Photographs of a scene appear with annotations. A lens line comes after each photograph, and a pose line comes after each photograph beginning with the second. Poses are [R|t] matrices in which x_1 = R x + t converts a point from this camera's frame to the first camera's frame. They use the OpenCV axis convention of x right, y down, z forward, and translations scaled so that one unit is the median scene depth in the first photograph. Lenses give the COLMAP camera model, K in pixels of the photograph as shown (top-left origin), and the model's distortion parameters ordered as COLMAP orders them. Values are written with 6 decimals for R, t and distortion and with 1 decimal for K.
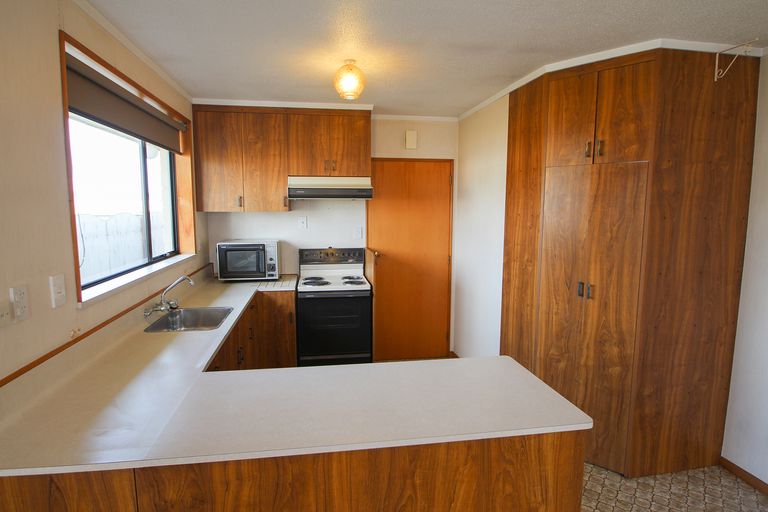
lens RADIAL K [[425.3, 0, 384.0], [0, 425.3, 256.0], [0, 0, 1]] dist [-0.032108, -0.000188]
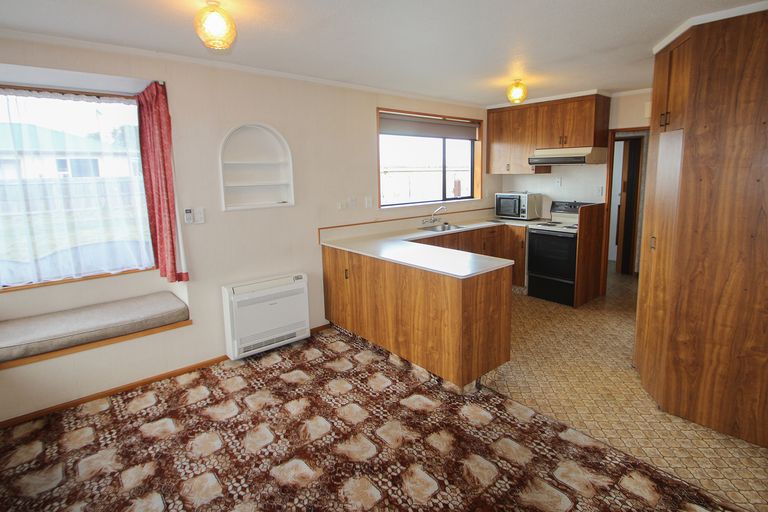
lens RADIAL K [[413.6, 0, 415.2], [0, 413.6, 230.0], [0, 0, 1]] dist [-0.031682, -0.001516]
pose [[0.545987, 0.108246, -0.830771, 1.089624], [-0.078212, 0.993873, 0.078096, 0.012802], [0.834135, 0.022337, 0.551108, -0.177415]]
